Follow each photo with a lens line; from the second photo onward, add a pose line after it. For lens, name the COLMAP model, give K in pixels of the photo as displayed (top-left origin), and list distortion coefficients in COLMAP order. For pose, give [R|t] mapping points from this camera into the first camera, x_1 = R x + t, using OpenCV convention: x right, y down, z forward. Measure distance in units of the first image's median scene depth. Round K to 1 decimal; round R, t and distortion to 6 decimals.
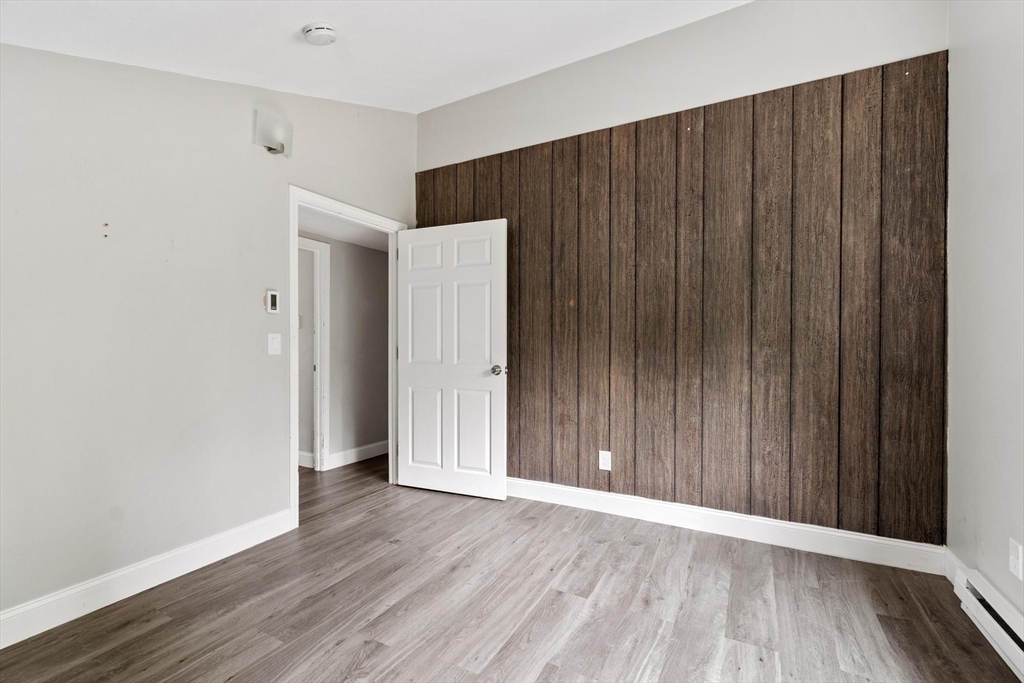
lens RADIAL K [[453.4, 0, 508.7], [0, 453.4, 344.3], [0, 0, 1]] dist [0.002913, -0.001346]
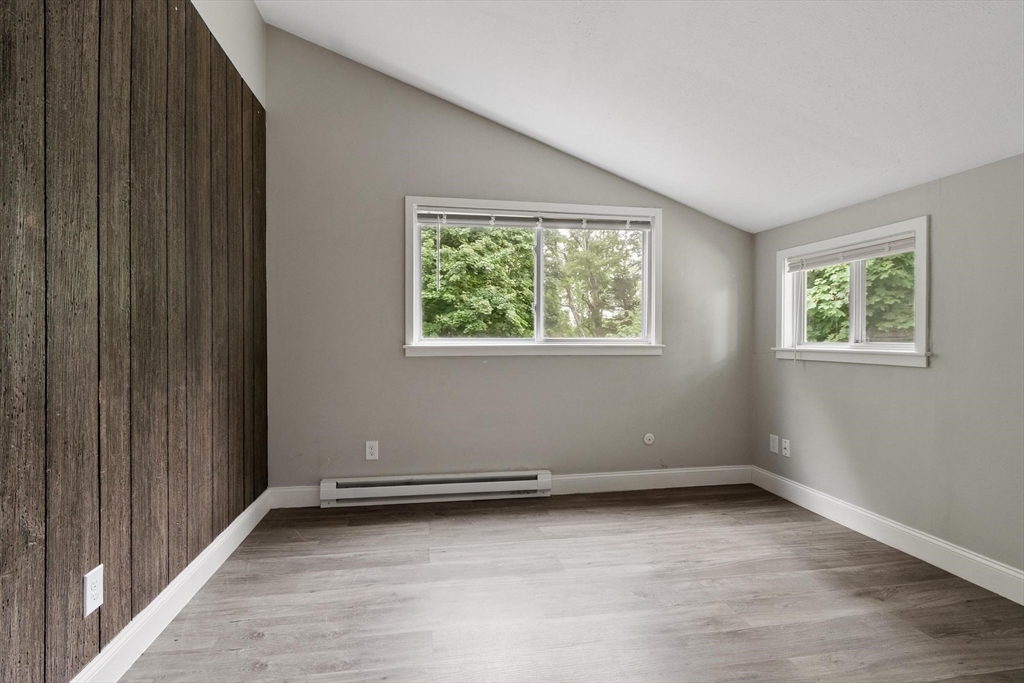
lens RADIAL K [[484.9, 0, 508.0], [0, 484.9, 341.1], [0, 0, 1]] dist [0.005603, -0.001320]
pose [[-0.624337, -0.007824, 0.781116, -0.548549], [-0.001170, 0.999958, 0.009082, 0.004155], [-0.781154, 0.004756, -0.624320, 1.269050]]
